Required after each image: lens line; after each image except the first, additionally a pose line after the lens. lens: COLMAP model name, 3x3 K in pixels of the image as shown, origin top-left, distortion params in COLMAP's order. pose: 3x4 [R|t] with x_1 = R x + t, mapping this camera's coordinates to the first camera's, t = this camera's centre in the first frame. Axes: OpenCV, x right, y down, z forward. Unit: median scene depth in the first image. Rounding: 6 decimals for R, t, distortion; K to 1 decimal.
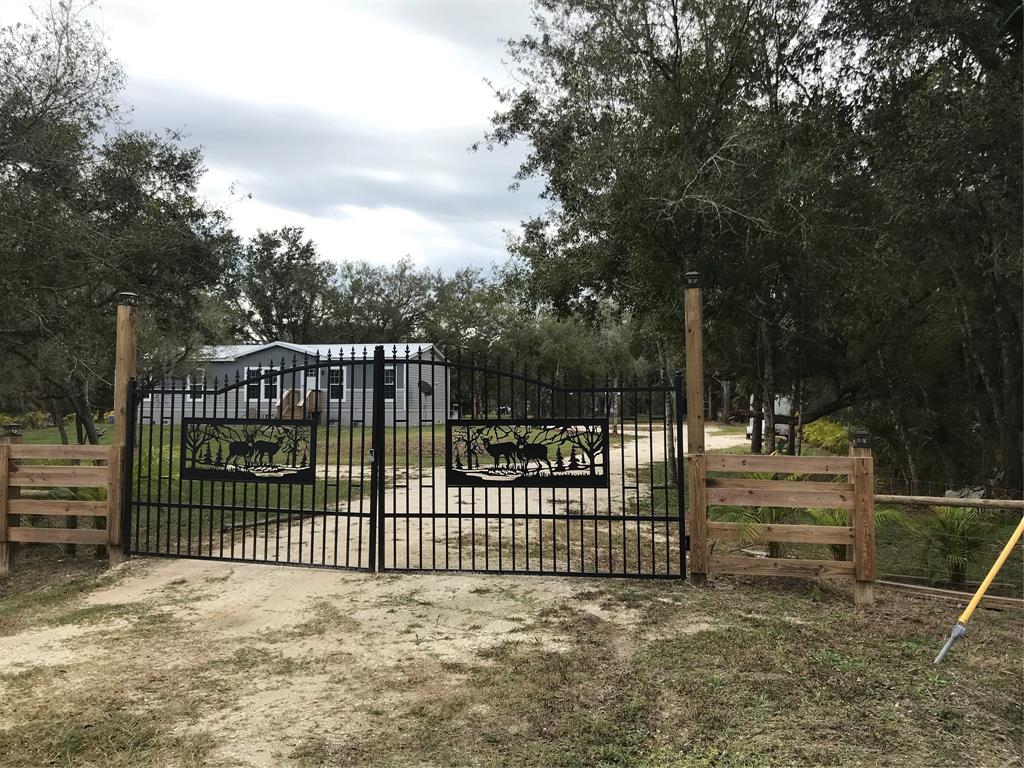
lens RADIAL K [[850.9, 0, 511.7], [0, 850.9, 382.8], [0, 0, 1]] dist [0.017676, 0.000435]
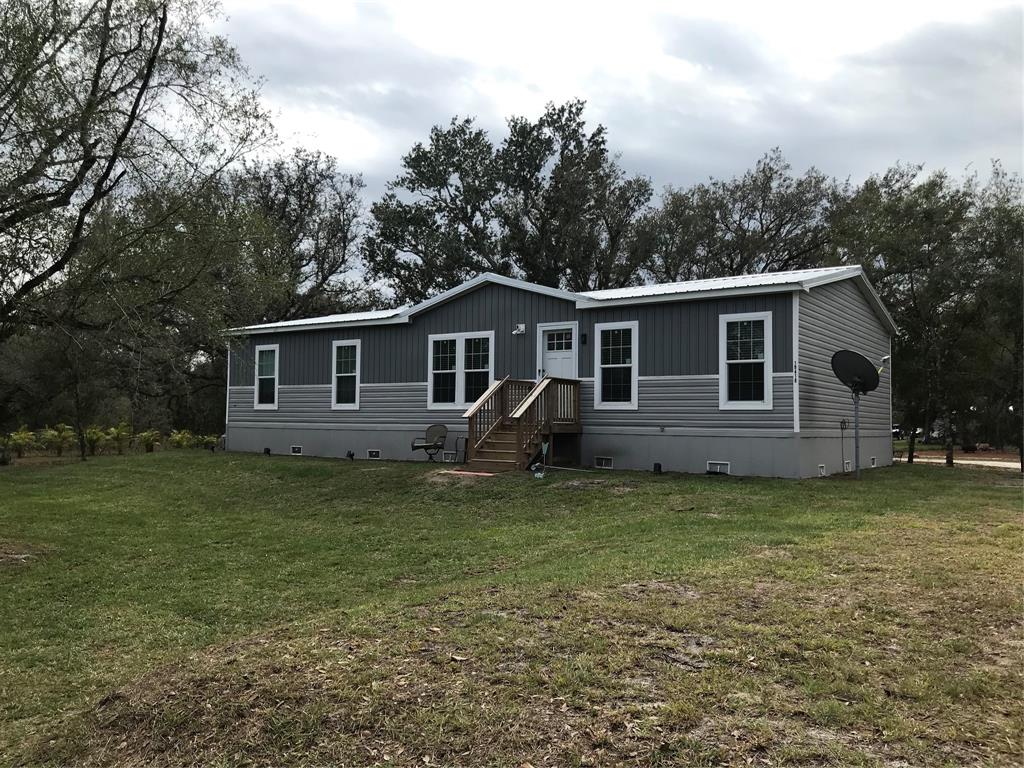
lens RADIAL K [[850.9, 0, 511.1], [0, 850.9, 382.0], [0, 0, 1]] dist [0.017676, 0.000435]
pose [[0.919655, -0.016036, -0.392401, -0.070992], [0.009068, 0.999767, -0.019605, 0.013005], [0.392624, 0.014471, 0.919585, 0.462852]]
